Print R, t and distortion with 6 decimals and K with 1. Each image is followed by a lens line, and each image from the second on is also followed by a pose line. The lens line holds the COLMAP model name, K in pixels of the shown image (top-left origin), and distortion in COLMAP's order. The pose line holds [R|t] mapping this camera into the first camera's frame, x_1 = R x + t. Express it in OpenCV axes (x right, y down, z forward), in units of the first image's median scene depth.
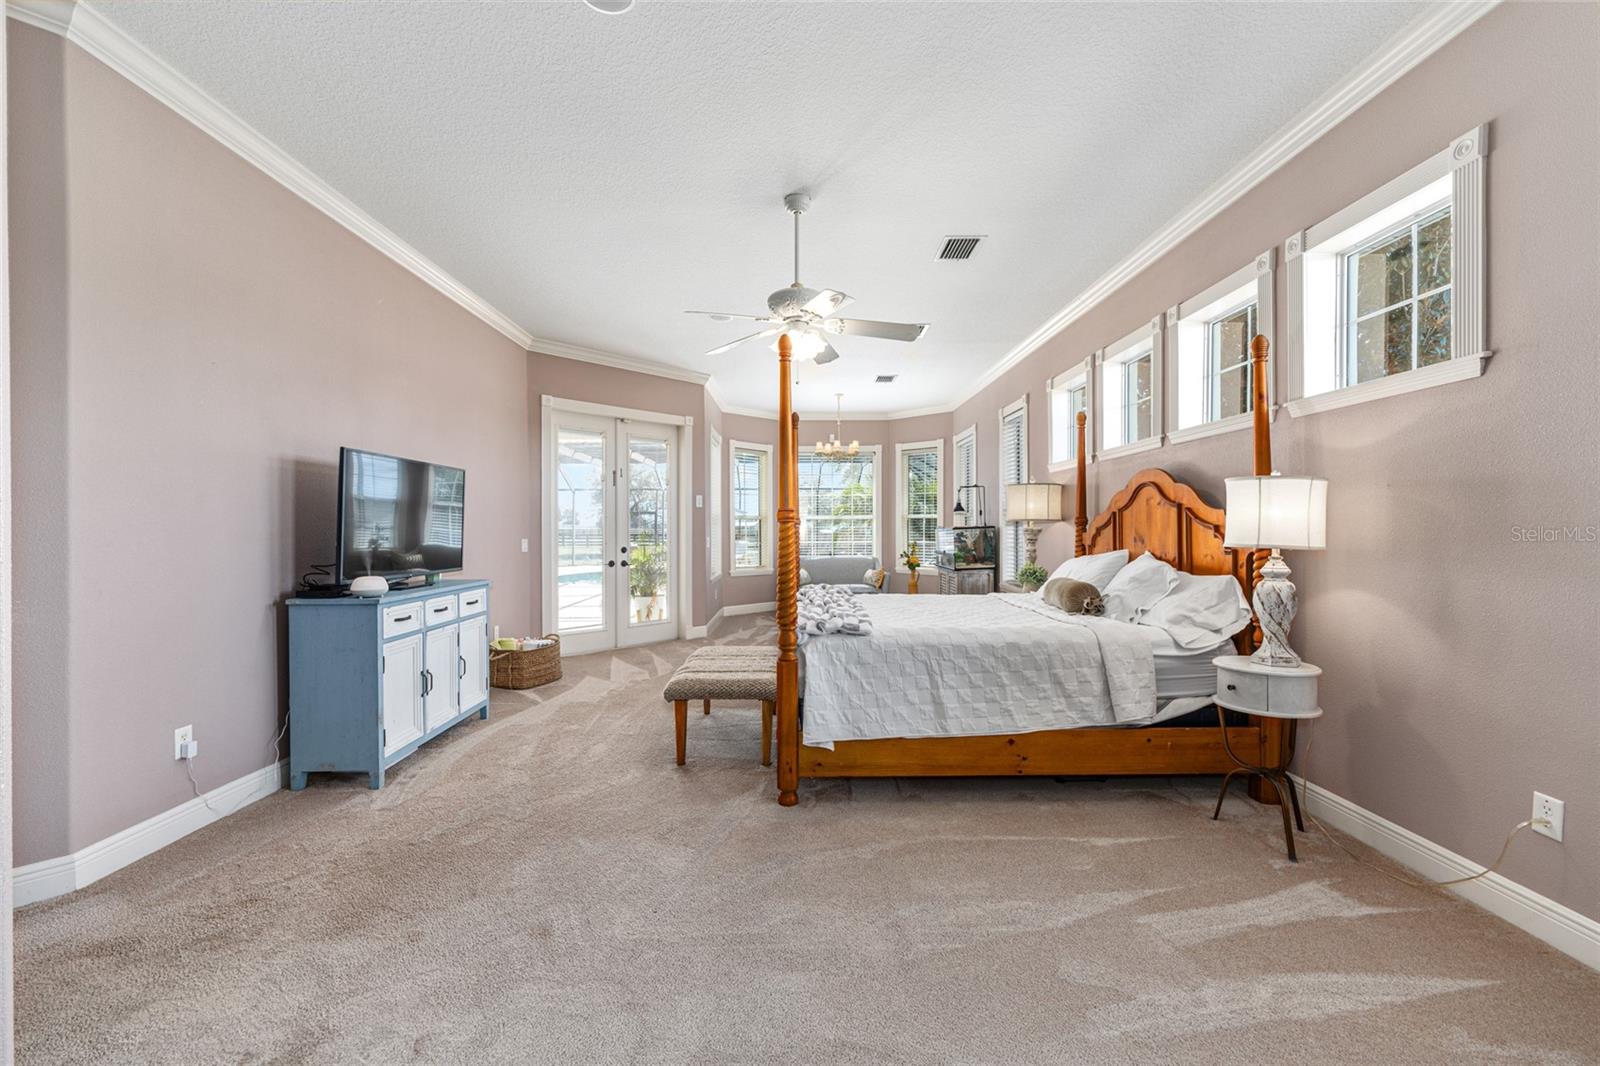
lens RADIAL K [[639.5, 0, 796.9], [0, 639.5, 532.9], [0, 0, 1]] dist [0.004005, 0.000438]
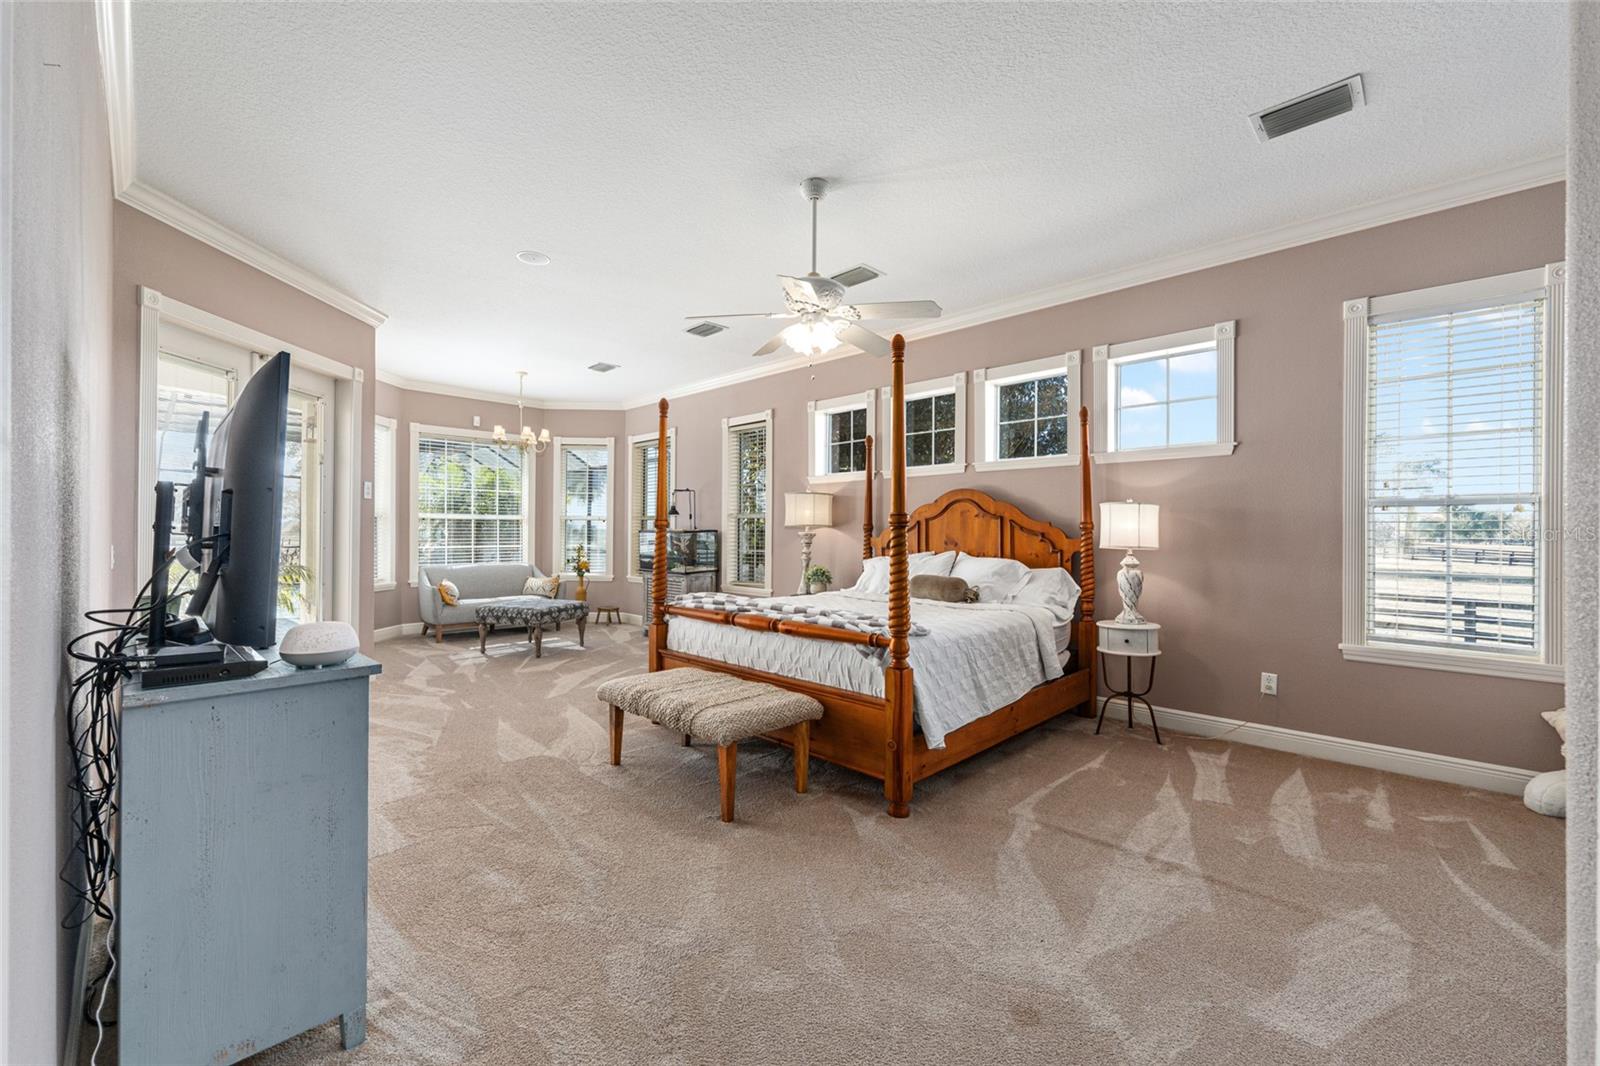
lens RADIAL K [[639.5, 0, 794.5], [0, 639.5, 532.7], [0, 0, 1]] dist [0.004005, 0.000438]
pose [[0.707281, 0.007910, 0.706888, -0.774163], [-0.004721, 0.999968, -0.006466, -0.000620], [-0.706917, 0.001236, 0.707295, 0.399270]]
